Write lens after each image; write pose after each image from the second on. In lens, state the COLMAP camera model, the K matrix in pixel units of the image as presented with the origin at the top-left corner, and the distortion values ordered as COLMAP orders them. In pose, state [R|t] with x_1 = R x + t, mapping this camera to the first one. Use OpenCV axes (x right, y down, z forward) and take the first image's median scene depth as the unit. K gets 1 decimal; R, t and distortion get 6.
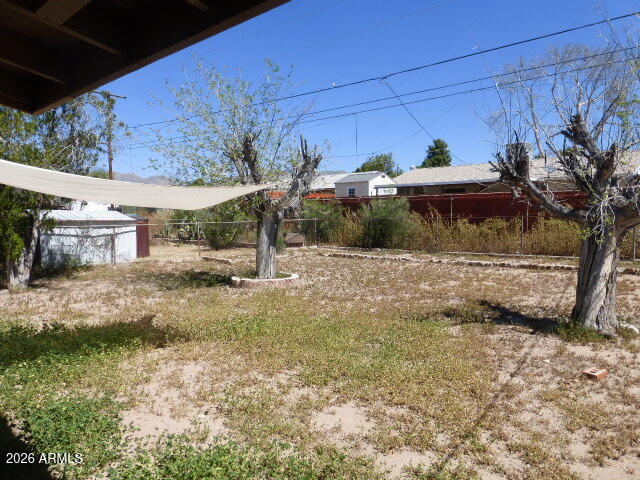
lens RADIAL K [[466.1, 0, 319.9], [0, 466.1, 239.7], [0, 0, 1]] dist [-0.001493, 0.000536]
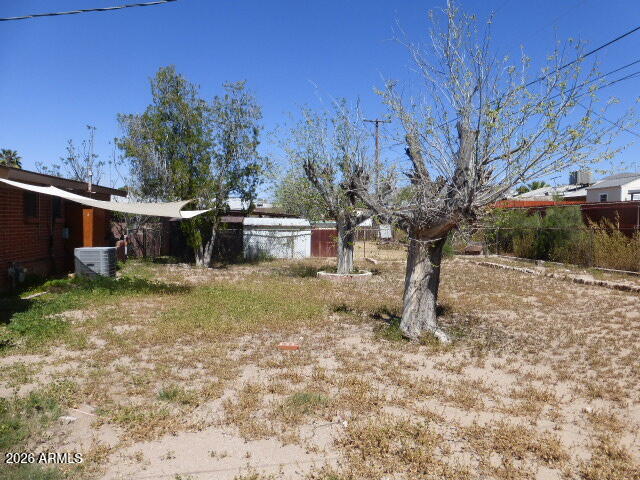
lens RADIAL K [[466.1, 0, 318.6], [0, 466.1, 240.1], [0, 0, 1]] dist [-0.001493, 0.000536]
pose [[0.765398, 0.032233, -0.642749, 0.491887], [-0.043636, 0.999046, -0.001861, -0.001103], [0.642076, 0.029472, 0.766075, 0.019686]]
